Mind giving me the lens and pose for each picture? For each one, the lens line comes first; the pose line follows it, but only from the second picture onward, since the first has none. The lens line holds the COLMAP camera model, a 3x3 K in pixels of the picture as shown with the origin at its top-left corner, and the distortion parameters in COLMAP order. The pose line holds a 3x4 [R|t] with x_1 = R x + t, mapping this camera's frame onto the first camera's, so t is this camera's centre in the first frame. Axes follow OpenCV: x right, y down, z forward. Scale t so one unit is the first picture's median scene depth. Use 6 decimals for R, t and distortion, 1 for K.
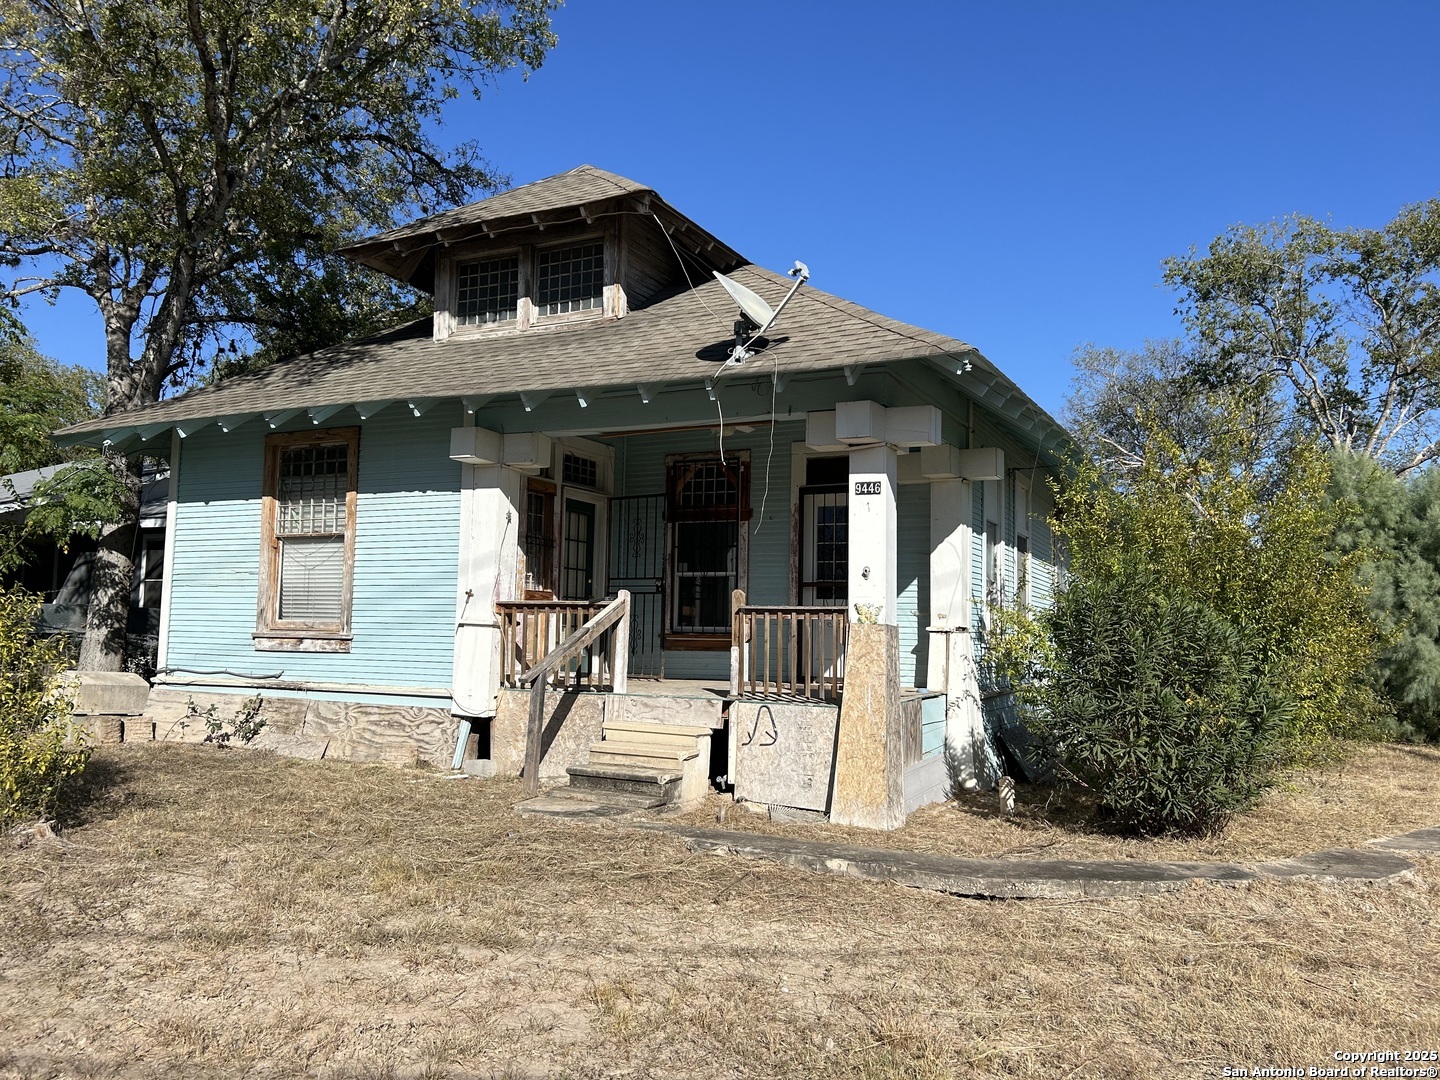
lens RADIAL K [[1081.2, 0, 717.5], [0, 1081.2, 549.7], [0, 0, 1]] dist [0.042145, -0.039691]
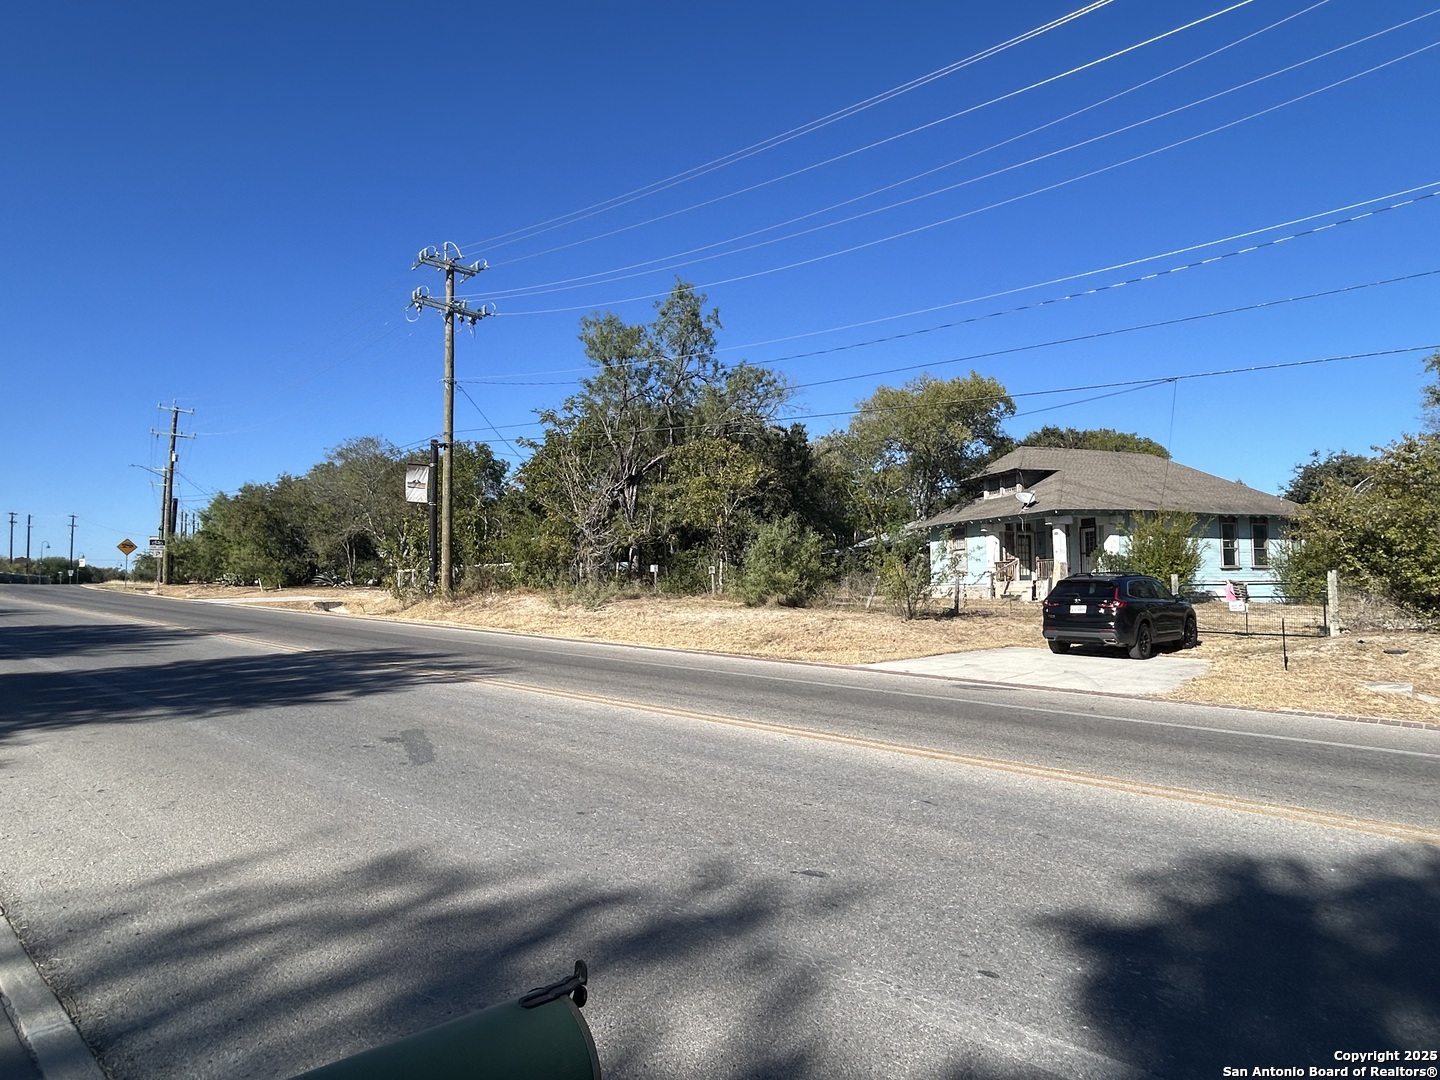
lens RADIAL K [[827.9, 0, 714.1], [0, 827.9, 543.6], [0, 0, 1]] dist [-0.009463, -0.001473]
pose [[0.707461, -0.065899, -0.703673, 1.324562], [0.073240, 0.997119, -0.019746, -0.041382], [0.702947, -0.037568, 0.710249, -2.133285]]
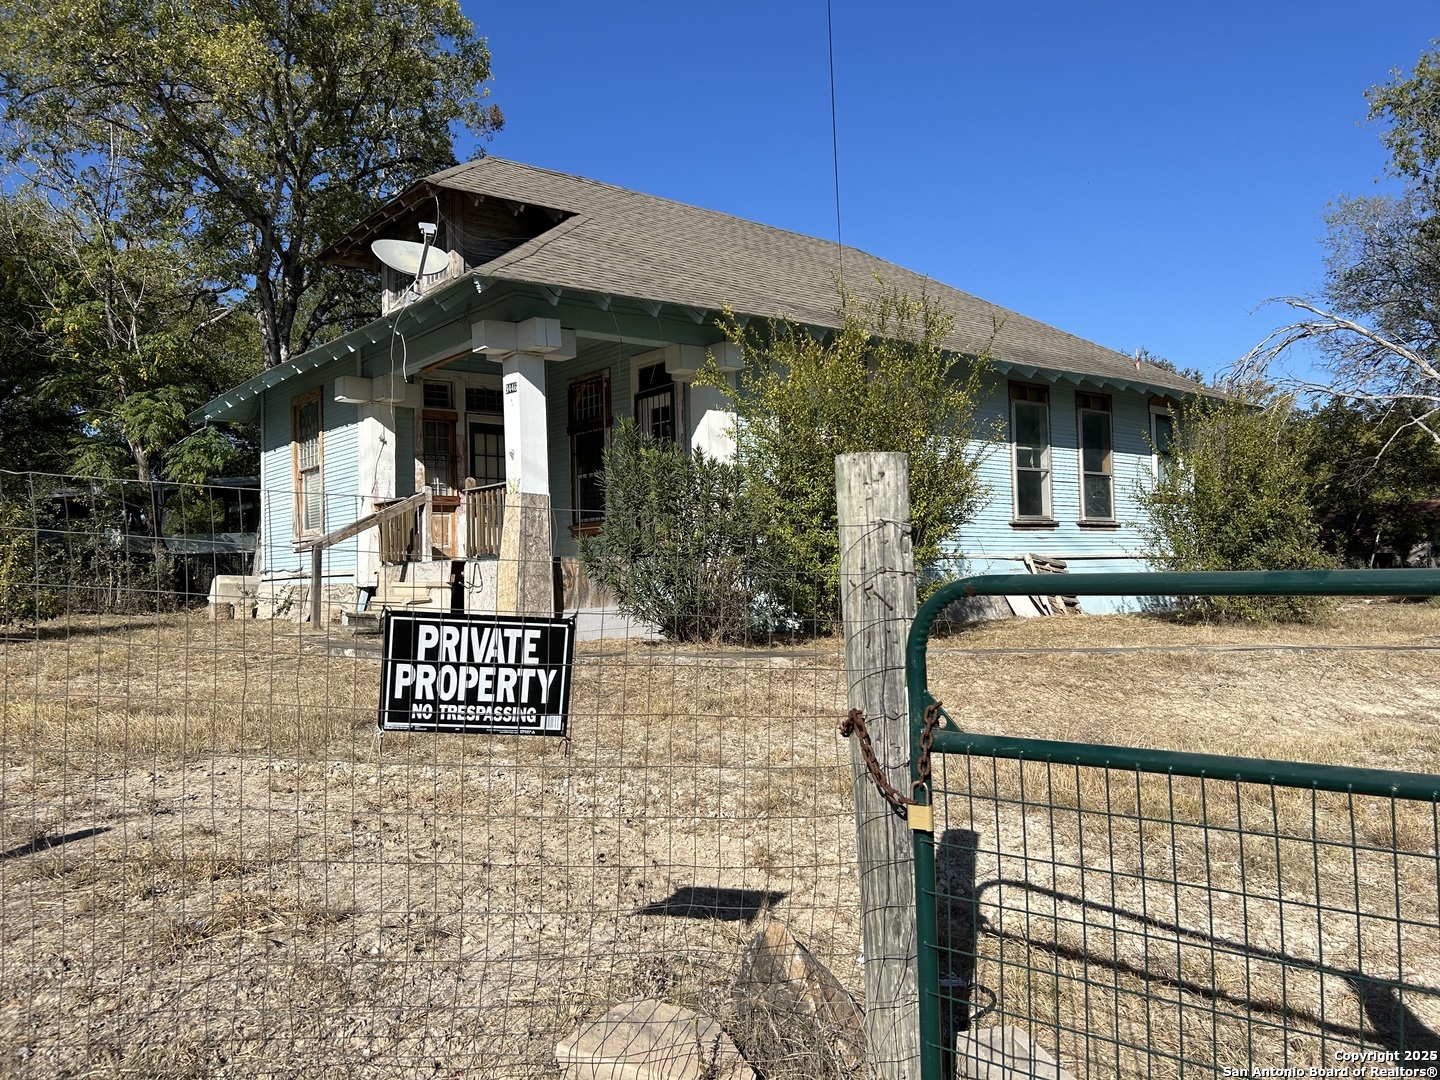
lens RADIAL K [[1081.2, 0, 728.4], [0, 1081.2, 533.2], [0, 0, 1]] dist [0.042145, -0.039691]
pose [[0.907926, -0.057248, -0.415202, 0.735341], [0.072181, 0.997184, 0.020347, 0.087424], [0.412868, -0.048443, 0.909502, -0.055330]]
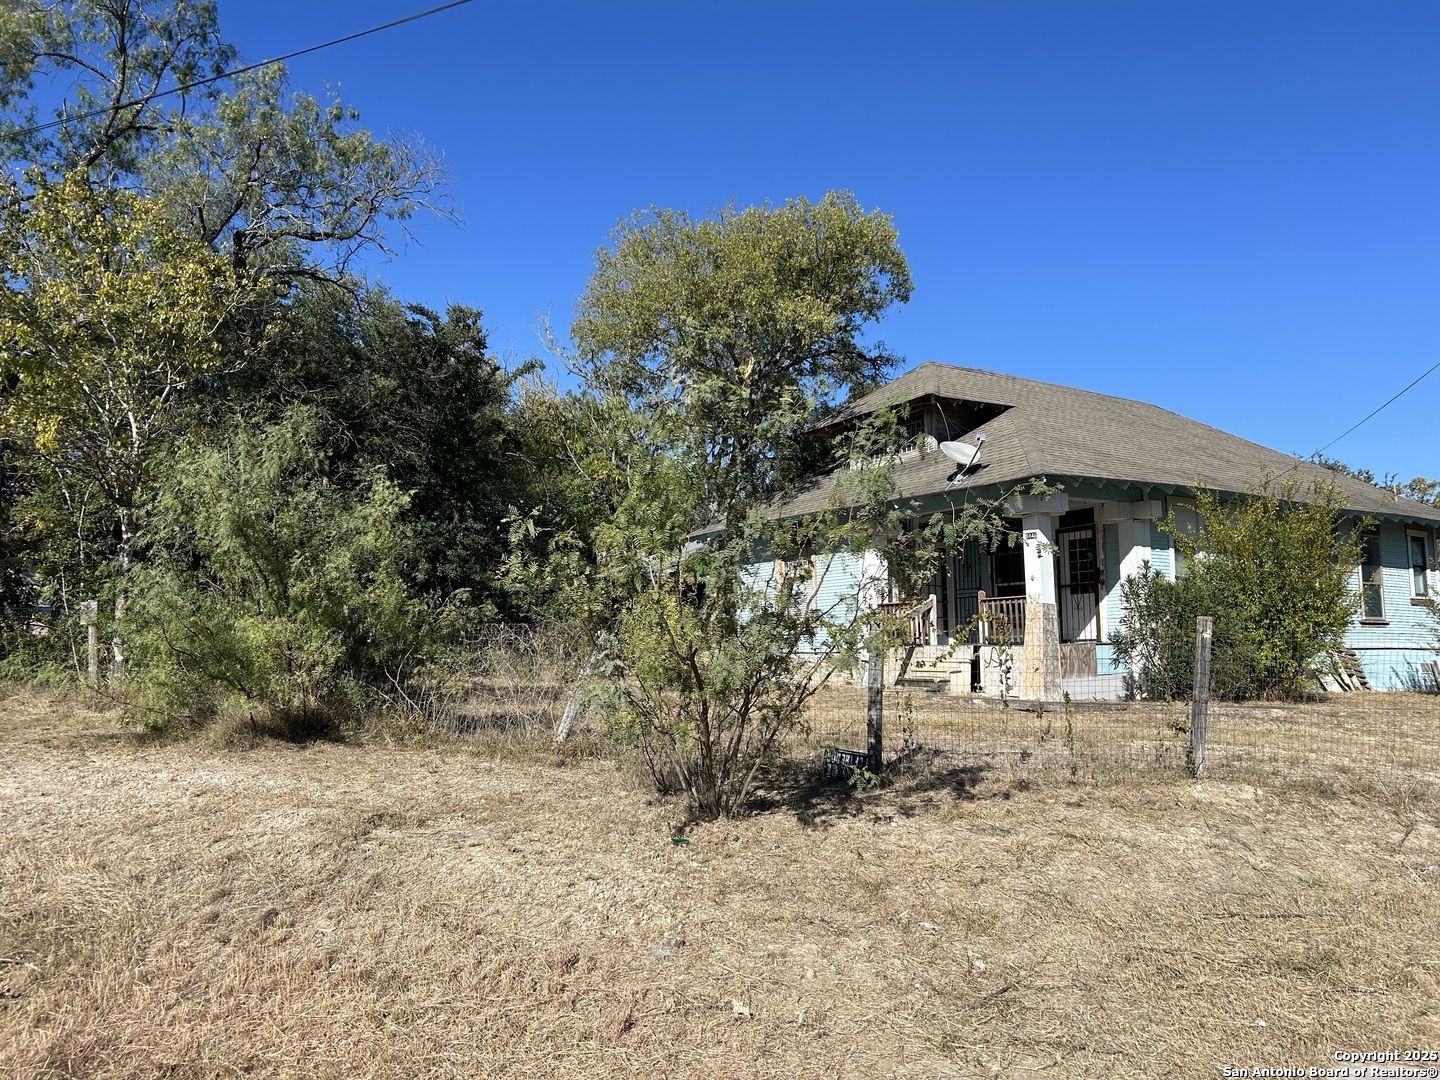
lens RADIAL K [[1081.2, 0, 713.2], [0, 1081.2, 543.3], [0, 0, 1]] dist [0.042145, -0.039691]
pose [[0.863241, -0.079678, -0.498465, 0.519007], [0.063261, 0.996755, -0.049773, 0.016337], [0.500813, 0.011433, 0.865480, -0.851612]]
